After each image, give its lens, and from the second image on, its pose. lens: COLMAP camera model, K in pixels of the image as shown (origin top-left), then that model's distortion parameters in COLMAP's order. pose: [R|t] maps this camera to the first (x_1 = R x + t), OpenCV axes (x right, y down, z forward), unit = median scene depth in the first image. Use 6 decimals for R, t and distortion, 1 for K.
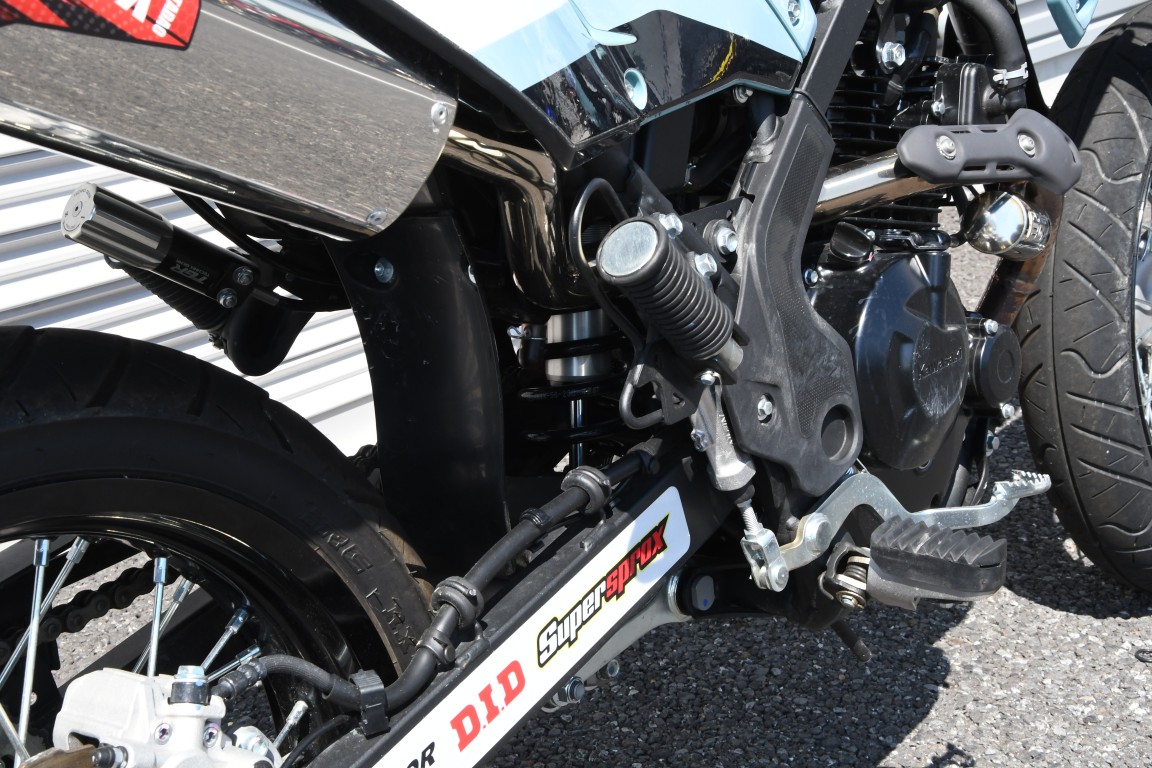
lens RADIAL K [[1892.3, 0, 576.0], [0, 1892.3, 384.0], [0, 0, 1]] dist [0.172610, 0.139283]
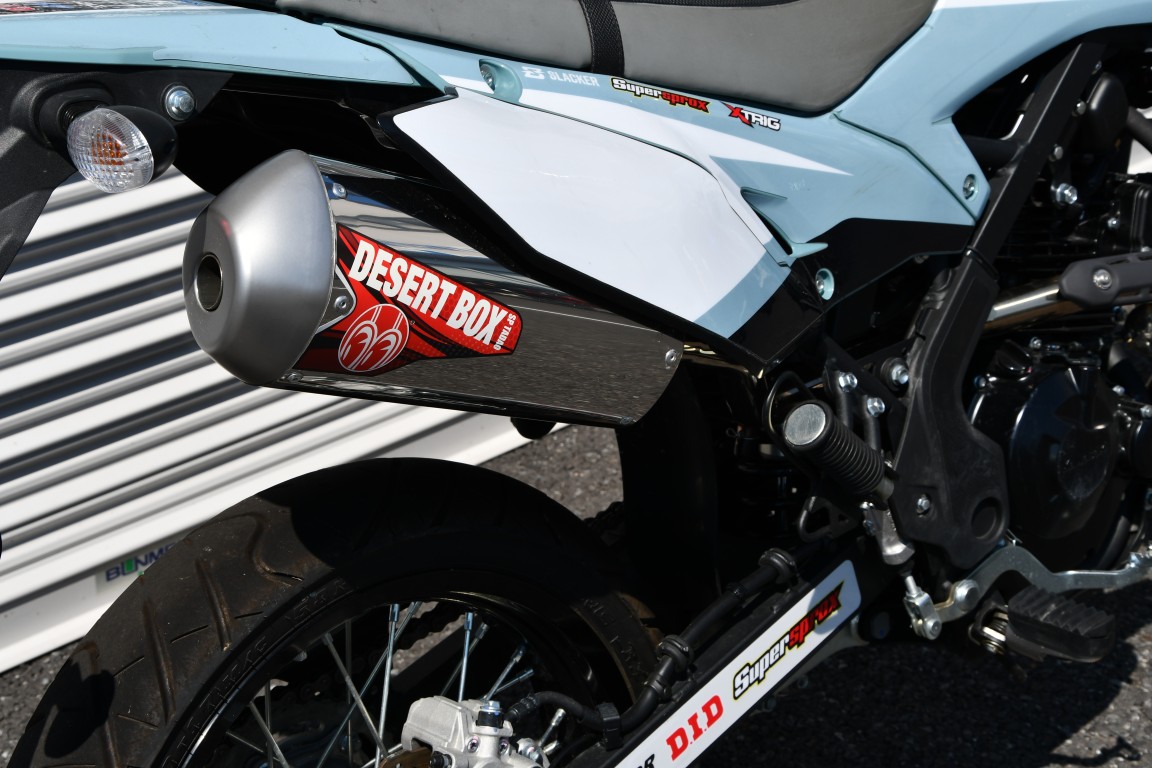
lens RADIAL K [[2265.2, 0, 576.0], [0, 2265.2, 384.0], [0, 0, 1]] dist [0.280673, 0.572307]
pose [[0.990212, 0.052949, -0.129139, 0.060368], [-0.039557, 0.993774, 0.104153, -0.216018], [0.133850, -0.098025, 0.986142, -0.541788]]
